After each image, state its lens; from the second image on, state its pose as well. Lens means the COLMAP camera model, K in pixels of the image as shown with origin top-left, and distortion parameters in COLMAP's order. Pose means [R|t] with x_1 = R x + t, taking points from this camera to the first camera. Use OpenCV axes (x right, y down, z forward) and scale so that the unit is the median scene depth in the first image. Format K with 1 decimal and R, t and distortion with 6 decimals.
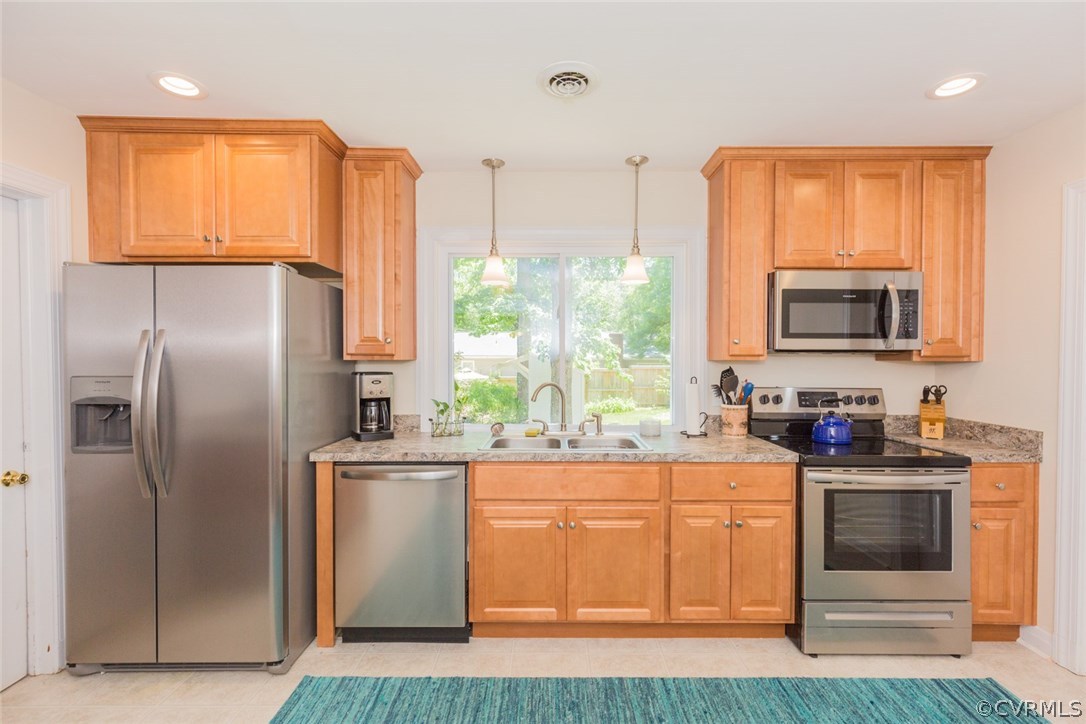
lens RADIAL K [[504.2, 0, 546.4], [0, 504.2, 366.6], [0, 0, 1]] dist [0.004566, -0.000053]
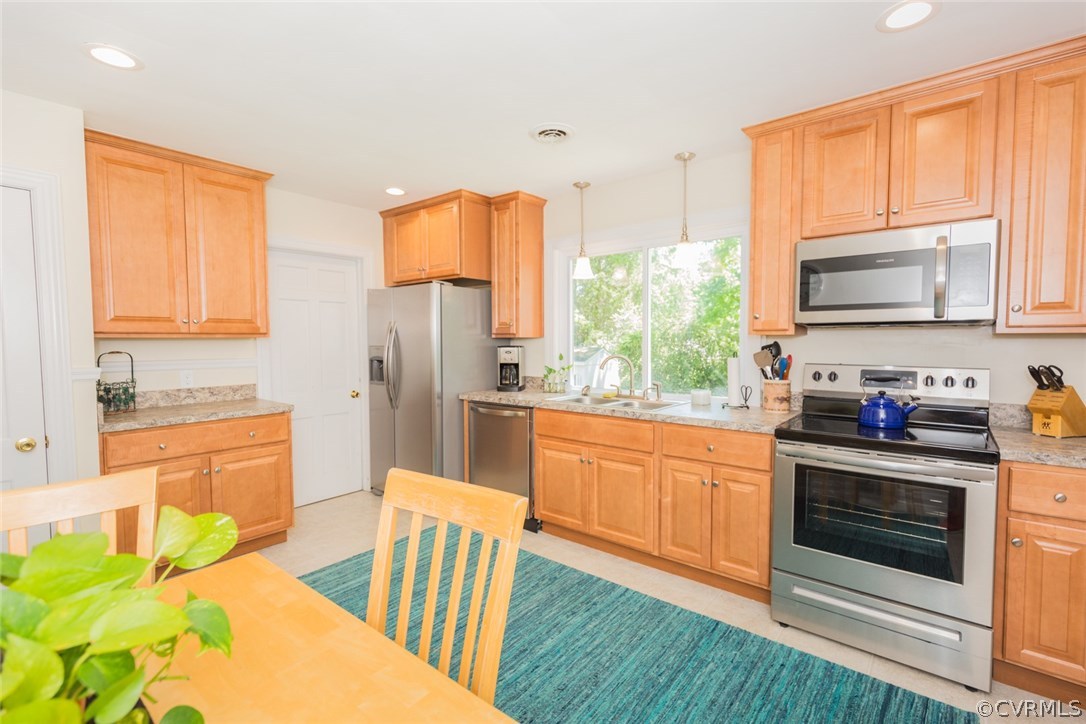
lens RADIAL K [[493.1, 0, 528.8], [0, 493.1, 366.8], [0, 0, 1]] dist [0.011590, -0.003803]
pose [[0.758889, 0.030837, -0.650490, 0.744889], [-0.007266, 0.999217, 0.038892, 0.017983], [0.651180, -0.024788, 0.758519, -0.072223]]
